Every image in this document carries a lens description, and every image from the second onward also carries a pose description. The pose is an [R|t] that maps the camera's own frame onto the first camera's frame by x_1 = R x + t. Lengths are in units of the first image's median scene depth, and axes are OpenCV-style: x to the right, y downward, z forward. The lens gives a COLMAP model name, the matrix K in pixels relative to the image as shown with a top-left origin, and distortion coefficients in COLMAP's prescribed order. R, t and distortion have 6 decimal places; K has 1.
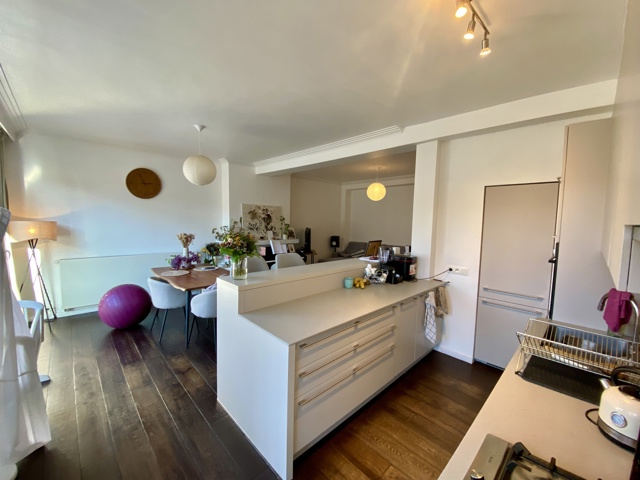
lens RADIAL K [[267.8, 0, 320.0], [0, 267.8, 239.9], [0, 0, 1]] dist [-0.001366, -0.000125]
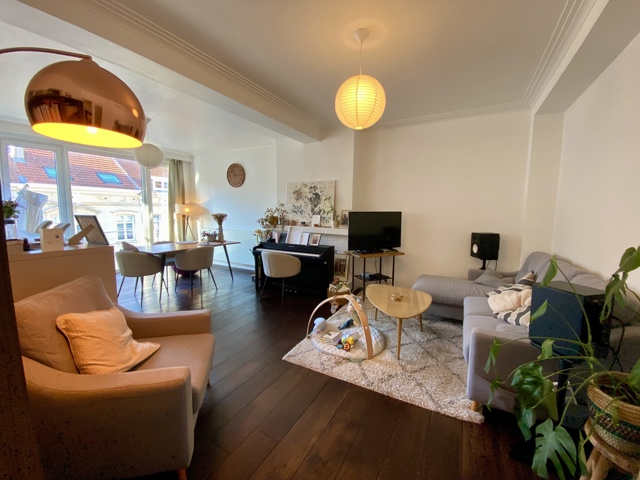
lens RADIAL K [[267.8, 0, 321.3], [0, 267.8, 240.6], [0, 0, 1]] dist [-0.001366, -0.000125]
pose [[0.296815, 0.088984, -0.950780, 0.553825], [-0.074969, 0.994747, 0.069696, -0.015970], [0.951988, 0.050592, 0.301927, 0.806984]]
